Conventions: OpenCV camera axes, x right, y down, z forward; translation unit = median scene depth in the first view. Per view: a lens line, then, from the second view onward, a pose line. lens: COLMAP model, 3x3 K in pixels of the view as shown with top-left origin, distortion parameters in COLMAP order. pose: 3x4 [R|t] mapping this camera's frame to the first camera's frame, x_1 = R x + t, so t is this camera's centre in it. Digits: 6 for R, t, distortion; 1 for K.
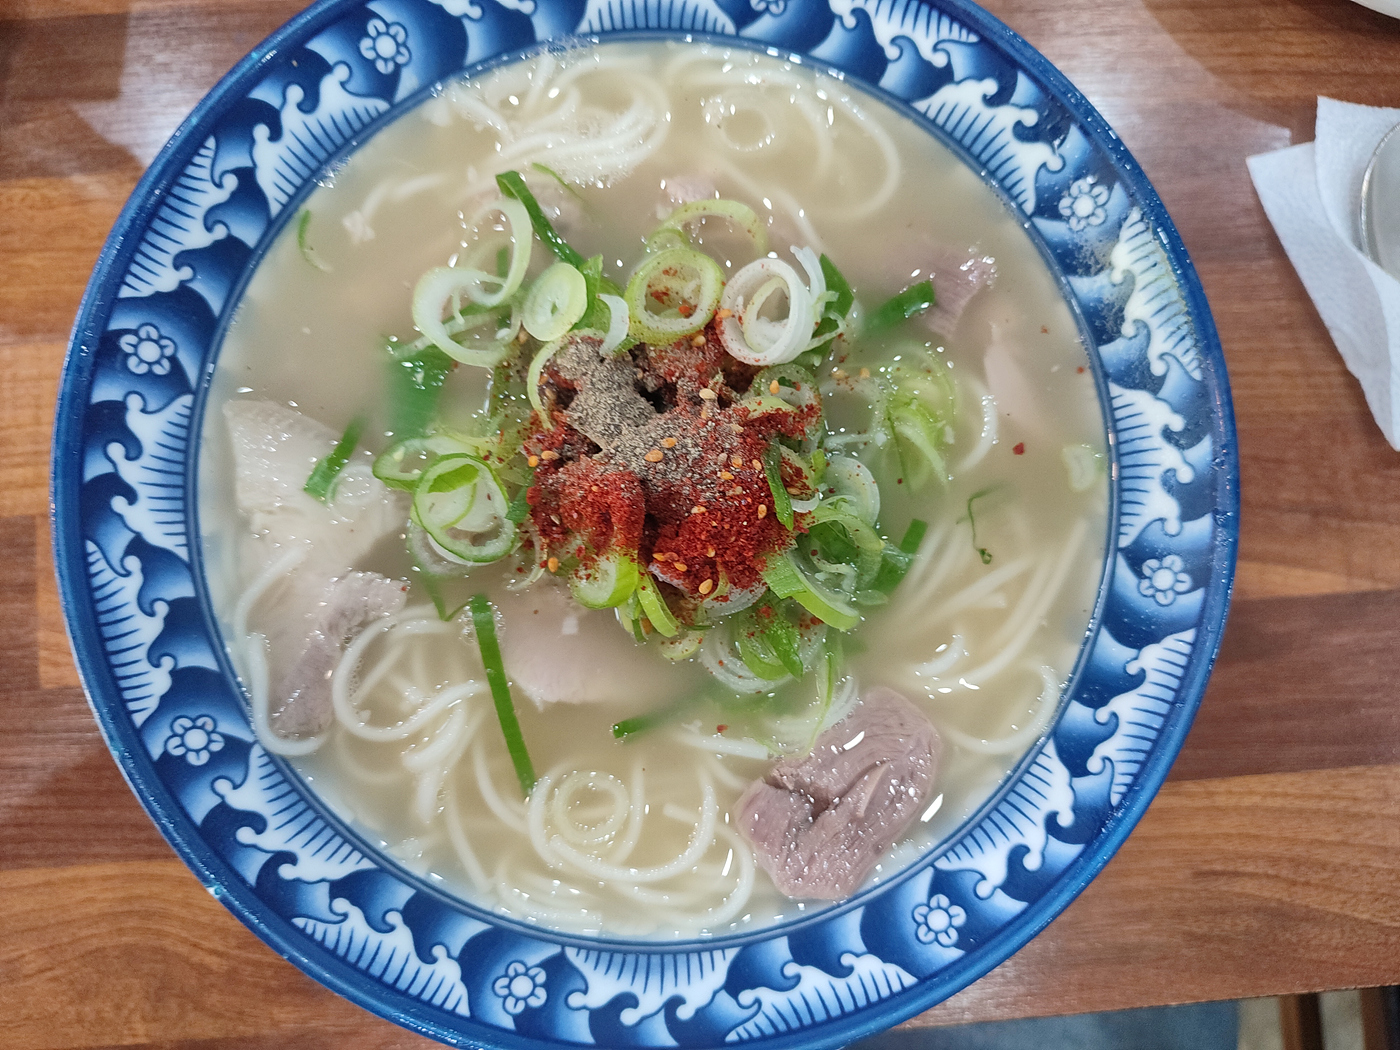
lens RADIAL K [[978.9, 0, 700.0], [0, 978.9, 525.0], [0, 0, 1]] dist [-0.021388, 0.002715]
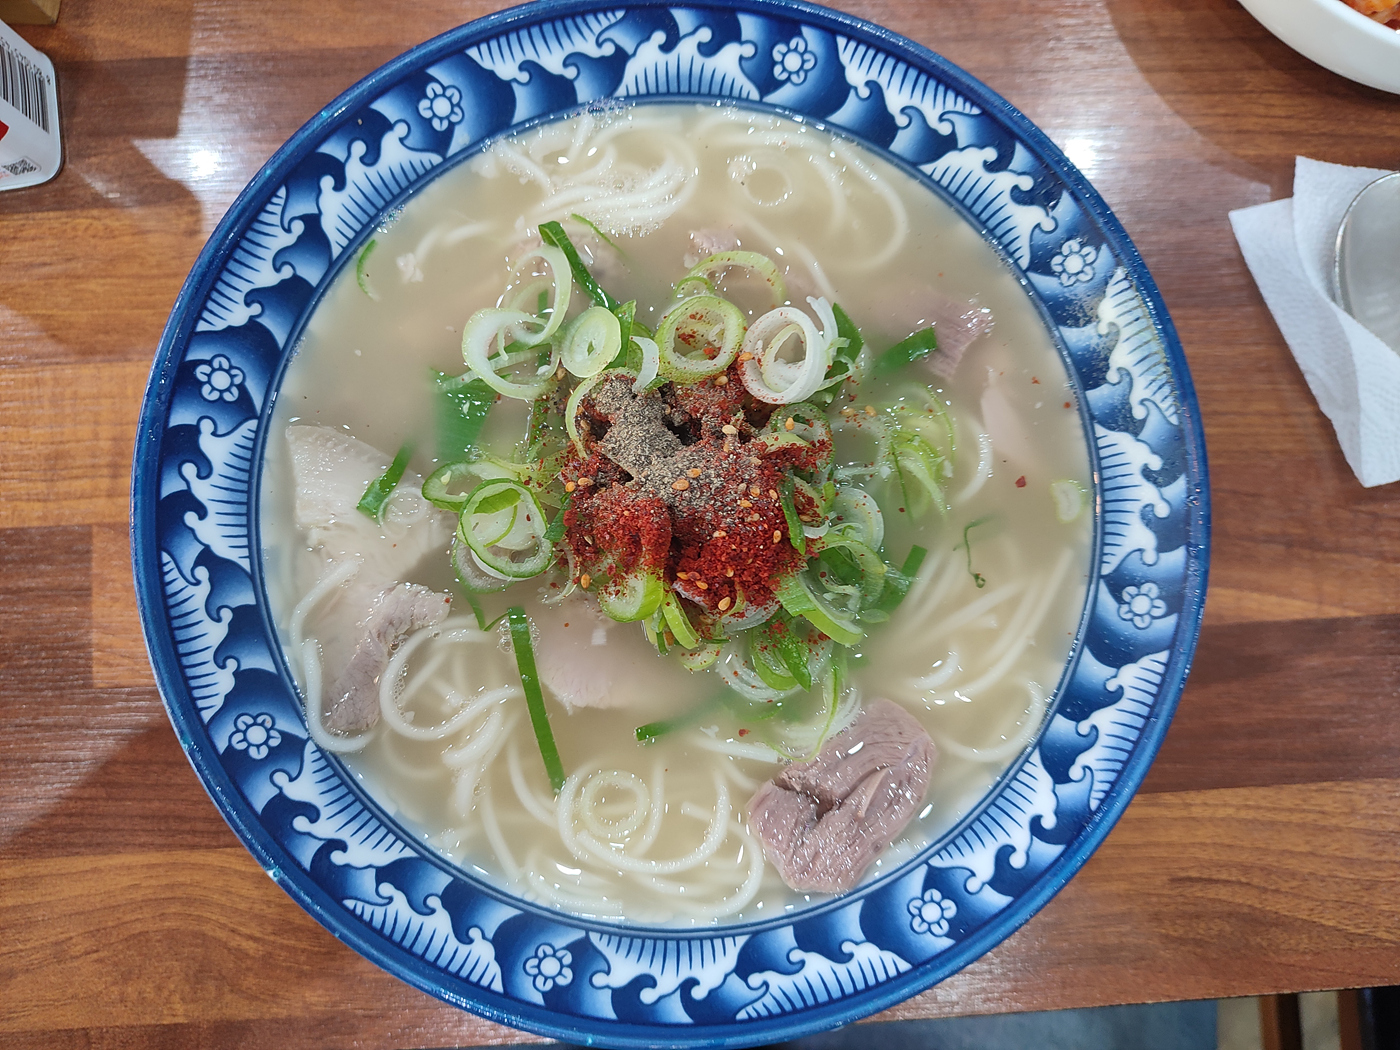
lens RADIAL K [[971.9, 0, 700.0], [0, 971.9, 525.0], [0, 0, 1]] dist [-0.008725, -0.006900]
pose [[0.999831, 0.018335, 0.000961, -0.023618], [-0.018322, 0.999760, -0.012028, -0.011670], [-0.001181, 0.012008, 0.999927, -0.091461]]
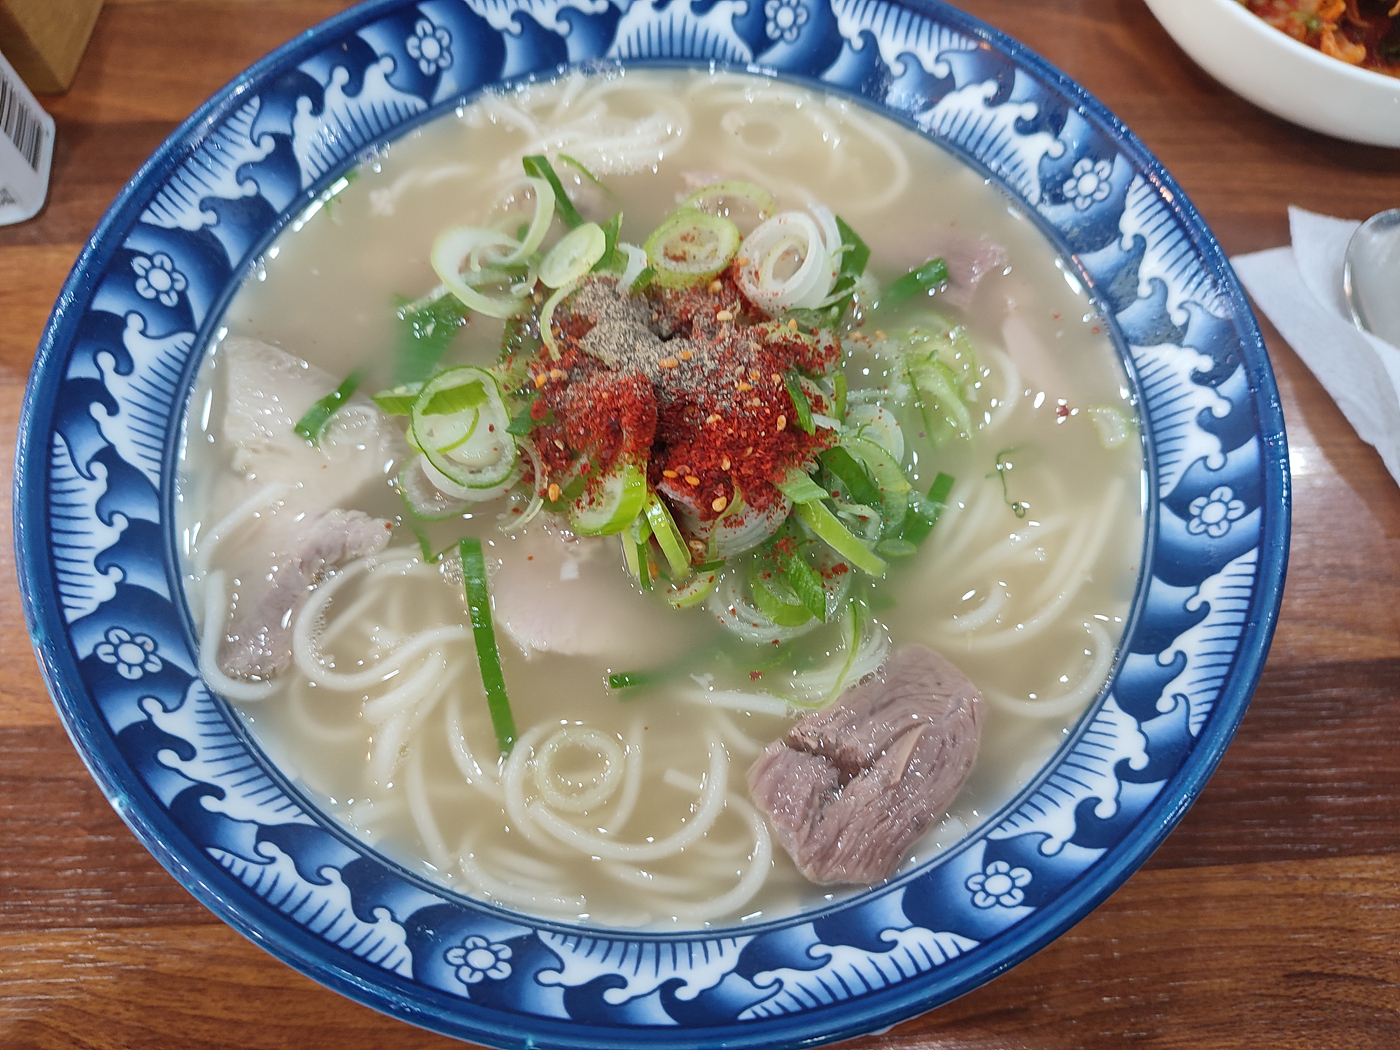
lens RADIAL K [[987.2, 0, 699.0], [0, 987.2, 580.8], [0, 0, 1]] dist [-0.026132, 0.002525]
pose [[0.999697, 0.023843, 0.006066, -0.016782], [-0.020949, 0.954236, -0.298319, 0.394700], [-0.012901, 0.298102, 0.954447, 0.133949]]
